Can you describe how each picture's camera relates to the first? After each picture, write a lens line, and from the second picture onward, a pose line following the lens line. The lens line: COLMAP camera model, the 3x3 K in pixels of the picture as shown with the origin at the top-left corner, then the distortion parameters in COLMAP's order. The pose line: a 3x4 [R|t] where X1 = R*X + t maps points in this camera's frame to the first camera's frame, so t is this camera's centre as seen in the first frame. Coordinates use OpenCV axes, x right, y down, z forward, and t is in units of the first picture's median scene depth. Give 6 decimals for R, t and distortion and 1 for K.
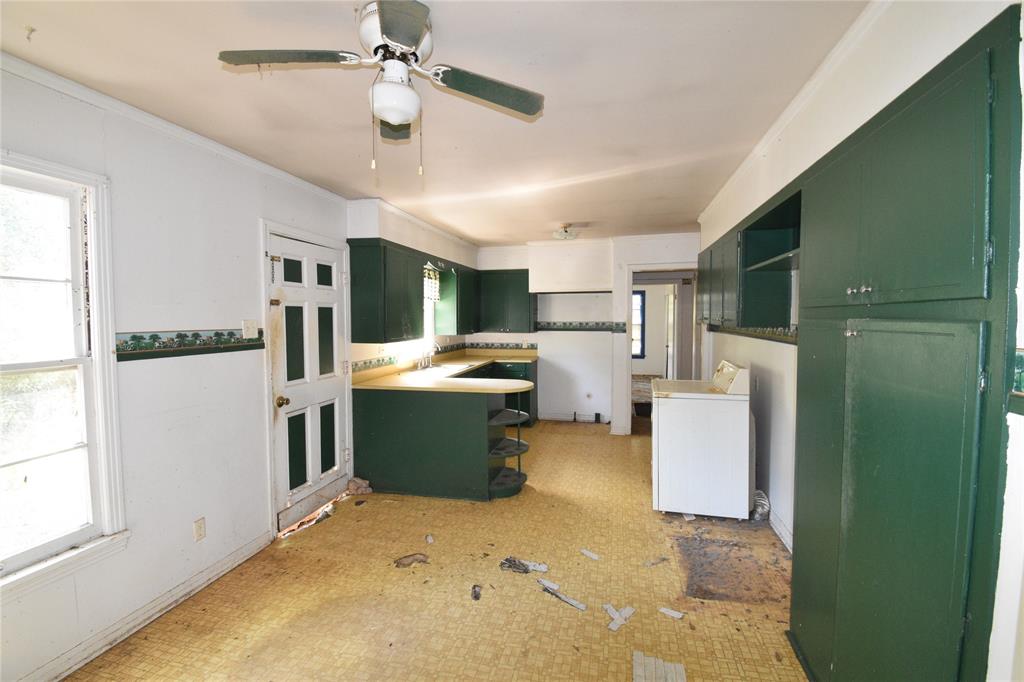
lens RADIAL K [[453.7, 0, 517.5], [0, 453.7, 338.0], [0, 0, 1]] dist [0.000617, -0.015951]
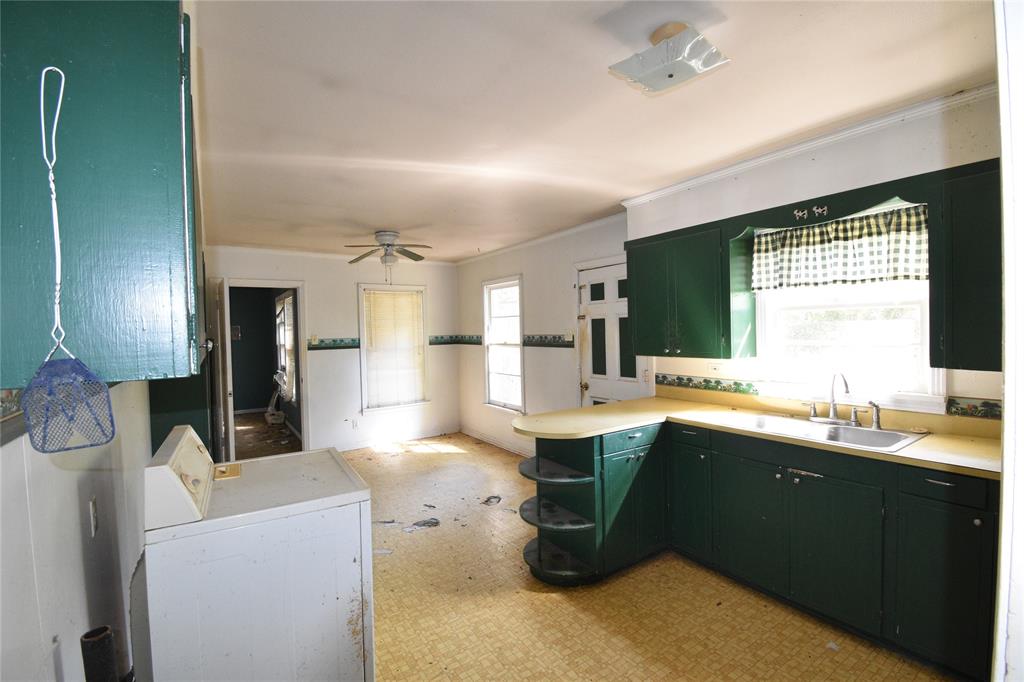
lens RADIAL K [[453.7, 0, 517.5], [0, 453.7, 338.0], [0, 0, 1]] dist [0.000617, -0.015951]
pose [[-0.687690, 0.035396, -0.725141, 0.664804], [-0.005564, 0.998525, 0.054017, -0.089085], [0.725983, 0.041182, -0.686478, 1.844021]]
